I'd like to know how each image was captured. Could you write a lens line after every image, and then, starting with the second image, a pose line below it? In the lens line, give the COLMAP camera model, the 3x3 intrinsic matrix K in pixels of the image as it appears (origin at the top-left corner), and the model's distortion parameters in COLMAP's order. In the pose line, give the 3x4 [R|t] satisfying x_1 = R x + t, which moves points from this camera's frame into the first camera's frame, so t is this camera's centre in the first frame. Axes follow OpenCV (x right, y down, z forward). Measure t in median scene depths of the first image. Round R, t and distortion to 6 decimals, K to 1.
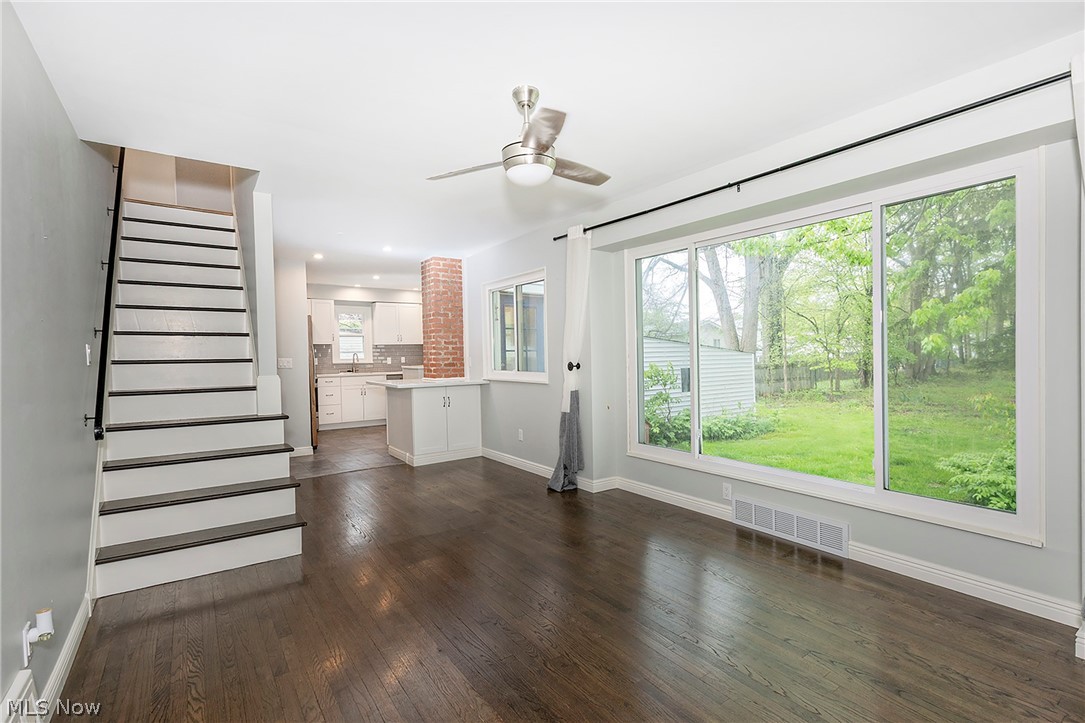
lens RADIAL K [[523.1, 0, 552.4], [0, 523.1, 363.1], [0, 0, 1]] dist [-0.001402, -0.000484]
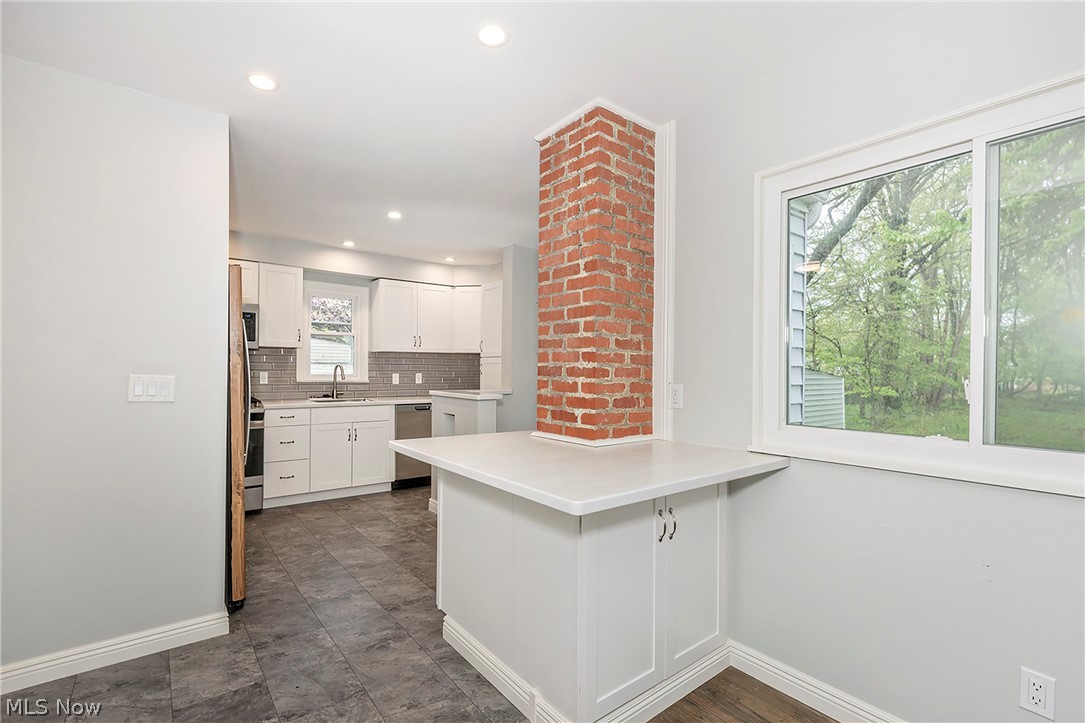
lens RADIAL K [[485.5, 0, 566.0], [0, 485.5, 365.4], [0, 0, 1]] dist [0.000796, 0.000192]
pose [[0.993920, 0.028465, 0.106364, -0.274245], [-0.025196, 0.999172, -0.031952, -0.011278], [-0.107185, 0.029078, 0.993814, 0.654590]]
